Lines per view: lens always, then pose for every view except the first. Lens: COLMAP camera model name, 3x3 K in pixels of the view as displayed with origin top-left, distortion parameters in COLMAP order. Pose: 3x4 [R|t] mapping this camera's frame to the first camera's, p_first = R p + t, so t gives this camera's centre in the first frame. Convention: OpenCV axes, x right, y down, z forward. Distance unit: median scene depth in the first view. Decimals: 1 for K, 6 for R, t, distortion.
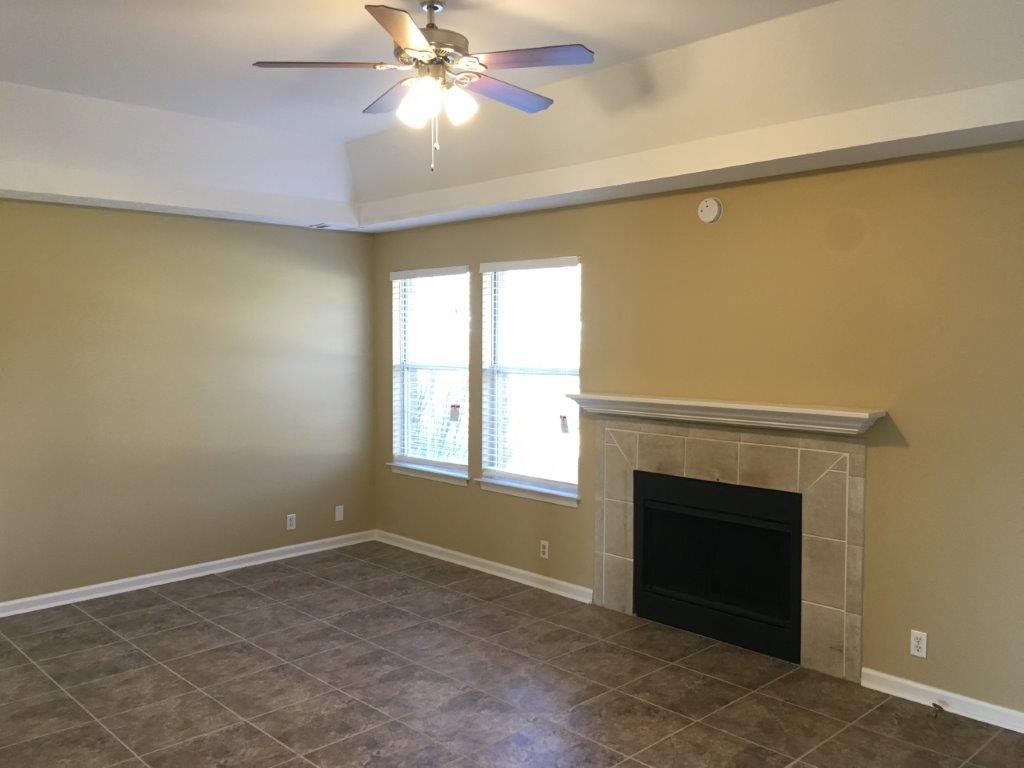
lens RADIAL K [[870.4, 0, 510.4], [0, 870.4, 388.2], [0, 0, 1]] dist [0.078181, -0.111025]
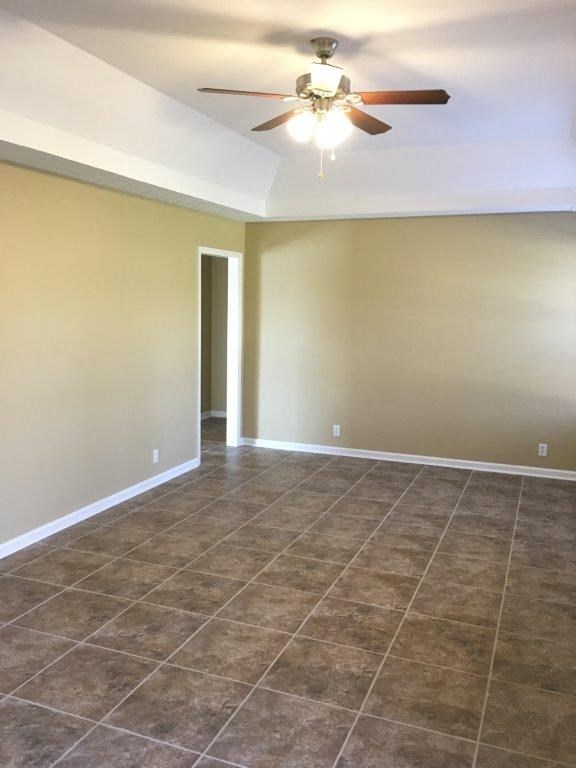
lens RADIAL K [[652.8, 0, 288.0], [0, 652.8, 384.0], [0, 0, 1]] dist [0.078181, -0.111025]
pose [[0.402052, 0.127725, -0.906664, 0.679373], [-0.069468, 0.991624, 0.108889, -0.031342], [0.912978, 0.019205, 0.407557, 0.395254]]
